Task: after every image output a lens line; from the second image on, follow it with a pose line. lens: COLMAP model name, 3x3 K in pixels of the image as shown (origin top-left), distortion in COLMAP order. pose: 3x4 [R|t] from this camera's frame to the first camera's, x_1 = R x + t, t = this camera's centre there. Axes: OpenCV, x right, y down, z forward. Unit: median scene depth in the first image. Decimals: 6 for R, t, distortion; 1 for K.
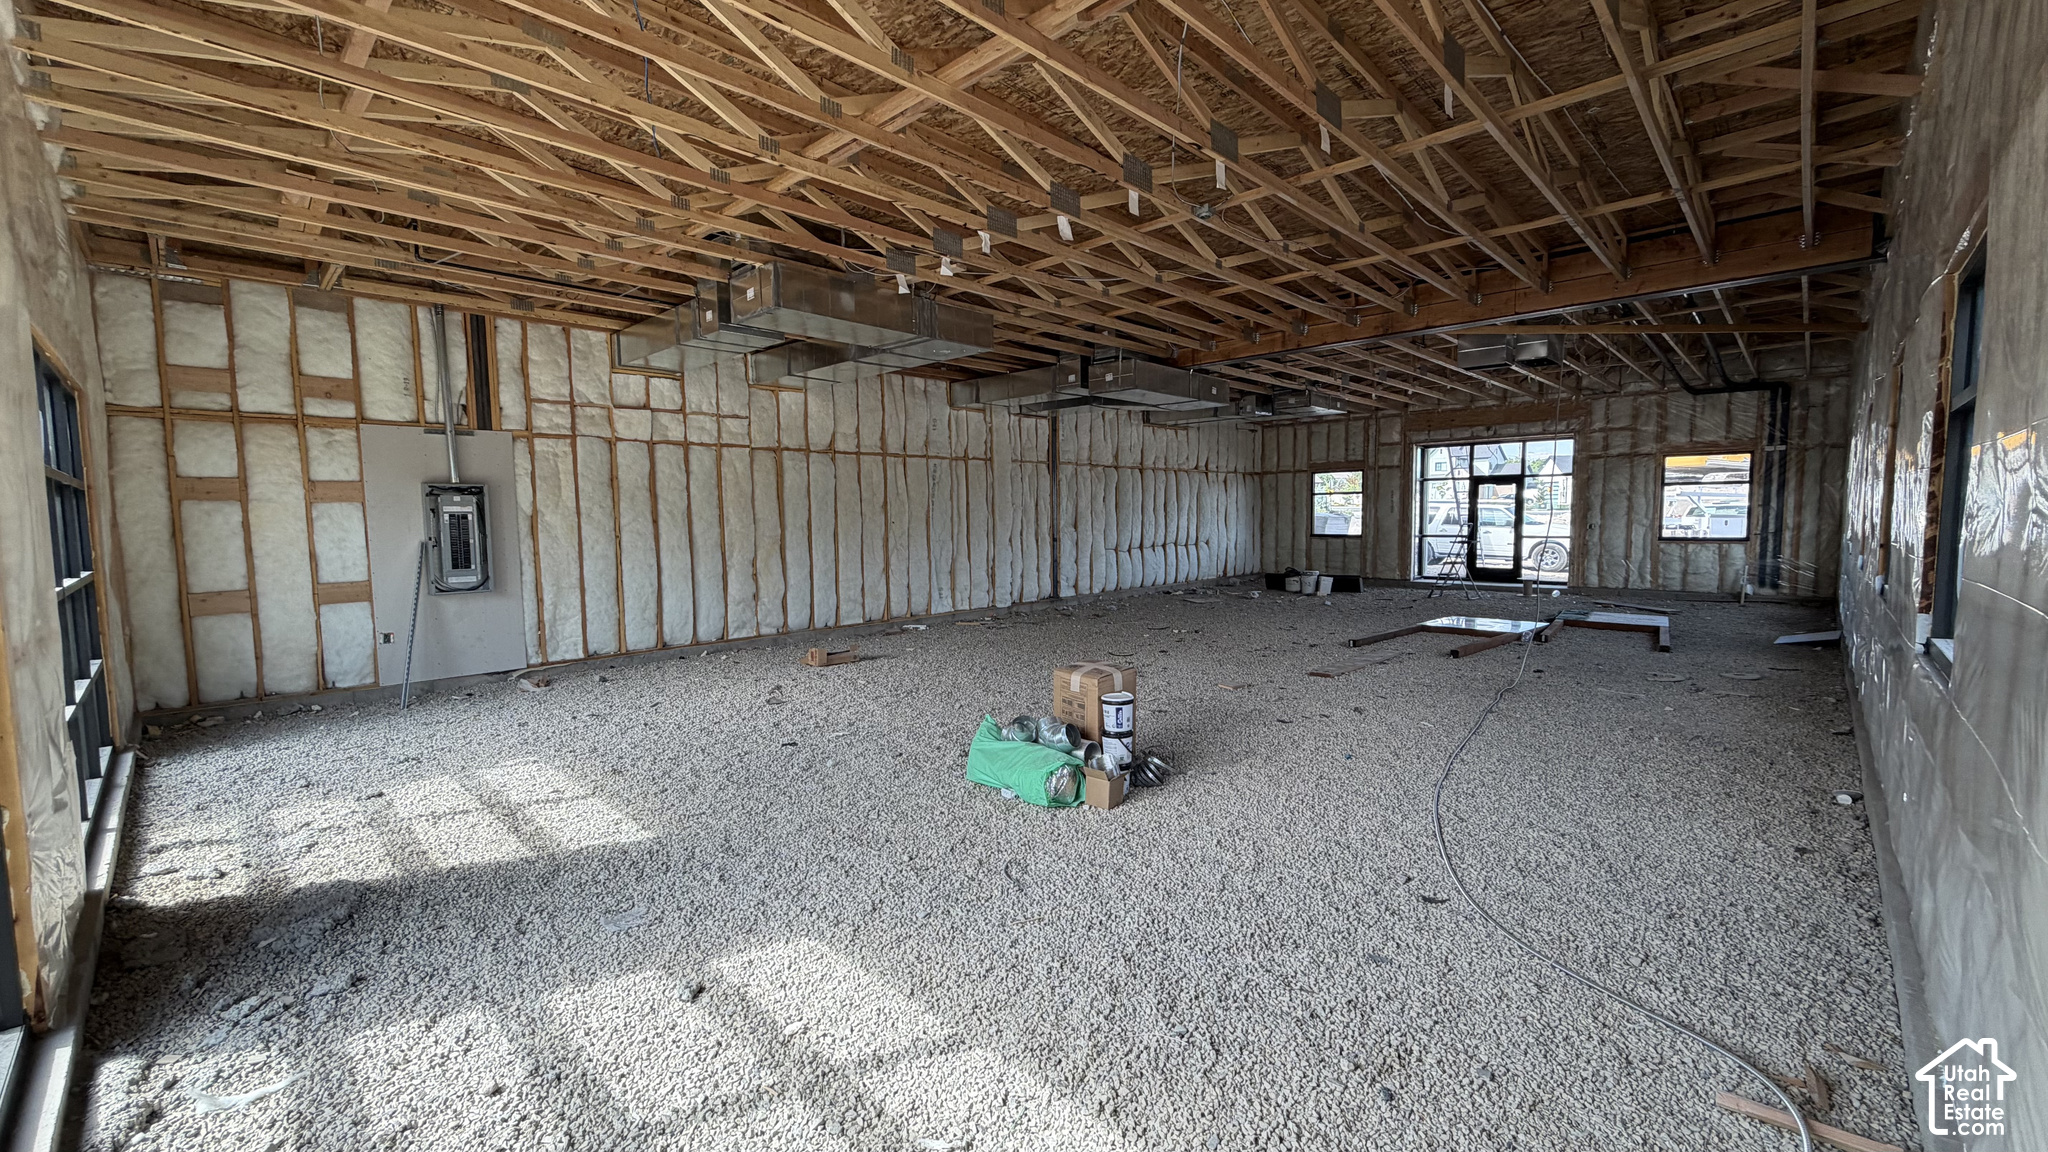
lens RADIAL K [[811.6, 0, 1021.2], [0, 811.6, 574.8], [0, 0, 1]] dist [-0.000816, 0.000356]
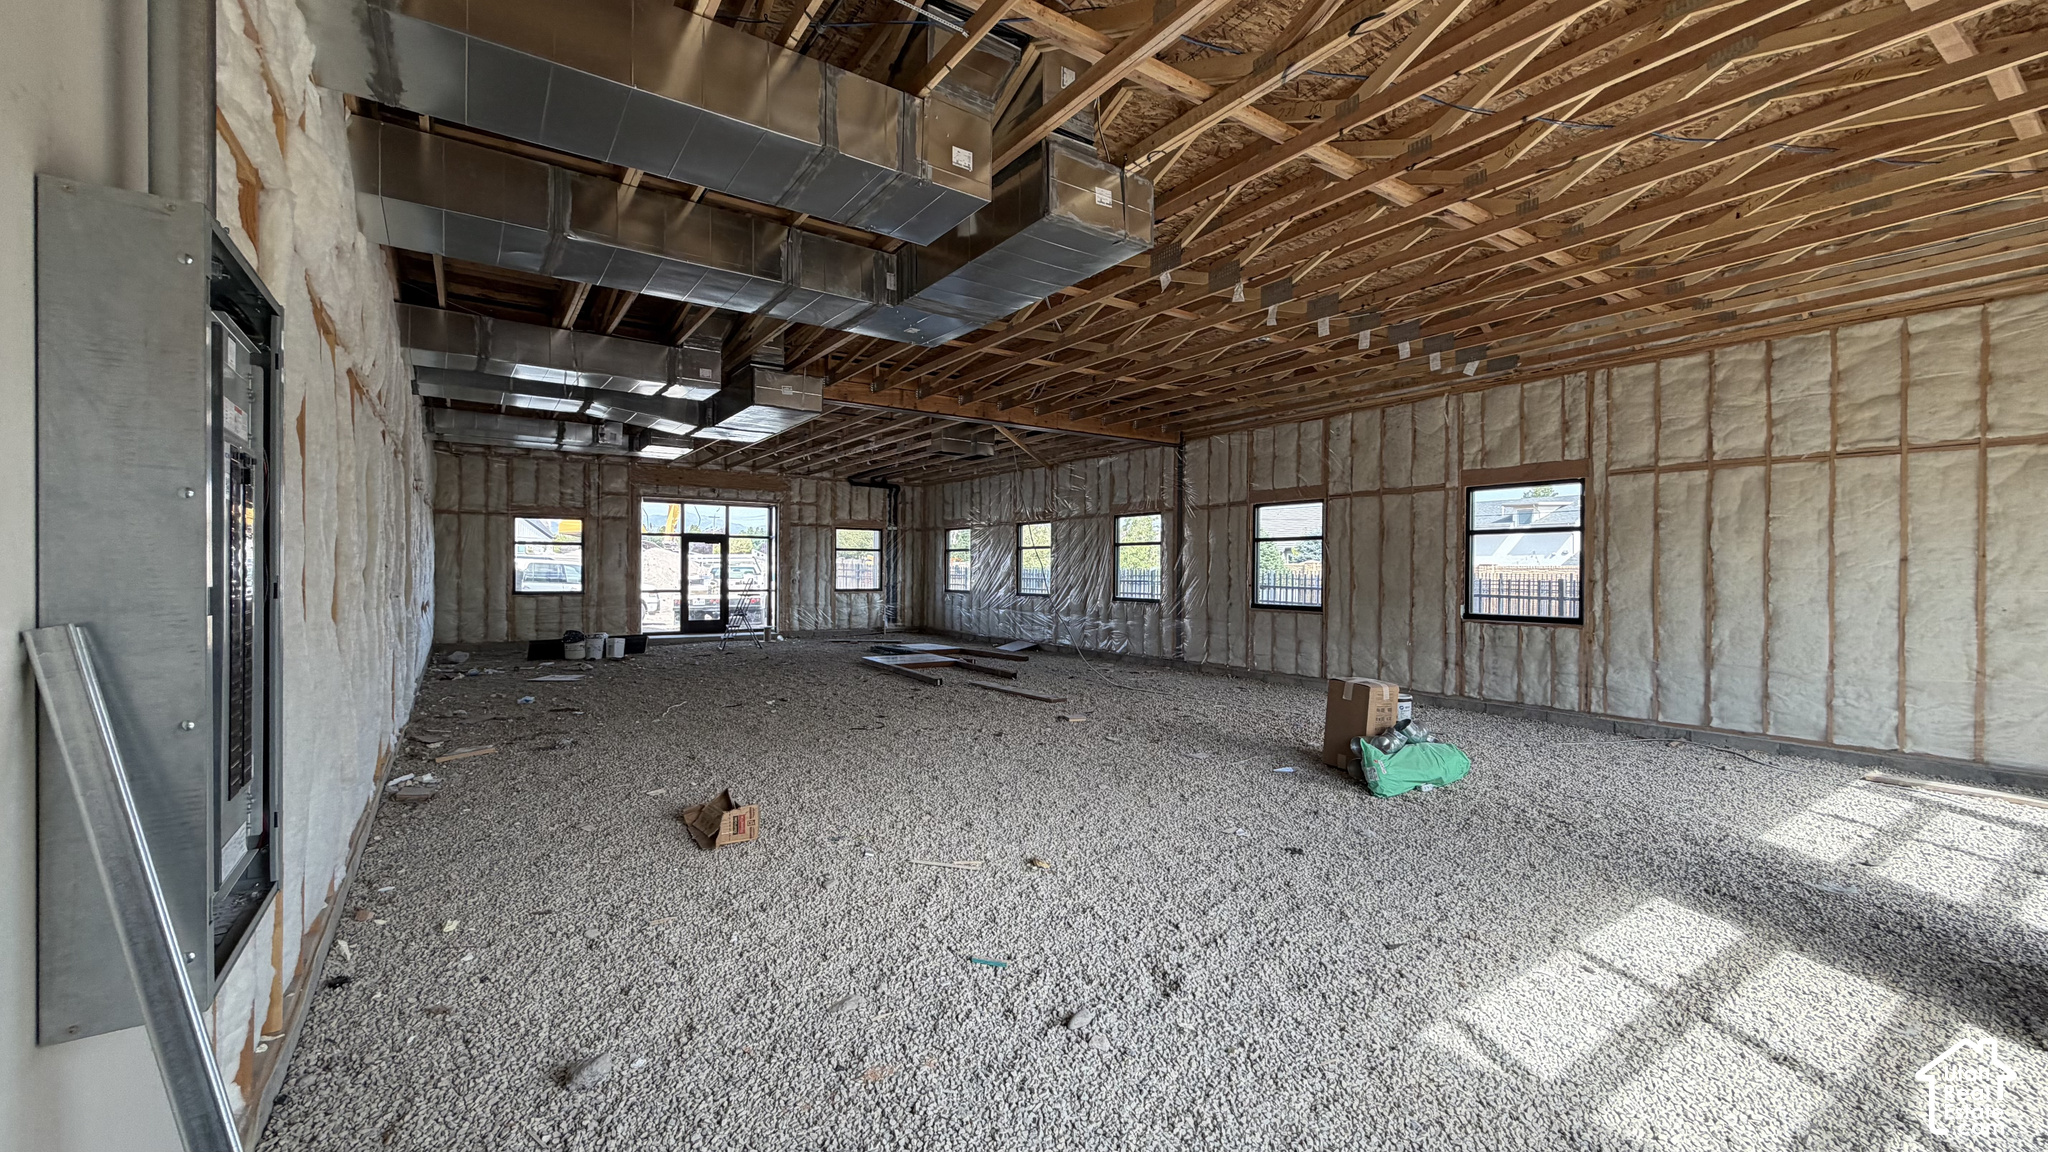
lens RADIAL K [[811.6, 0, 1021.2], [0, 811.6, 574.8], [0, 0, 1]] dist [-0.000816, 0.000356]
pose [[0.205339, 0.008515, 0.978654, -0.430649], [0.063715, 0.997725, -0.022049, -0.020876], [-0.976615, 0.066883, 0.204329, 0.425146]]
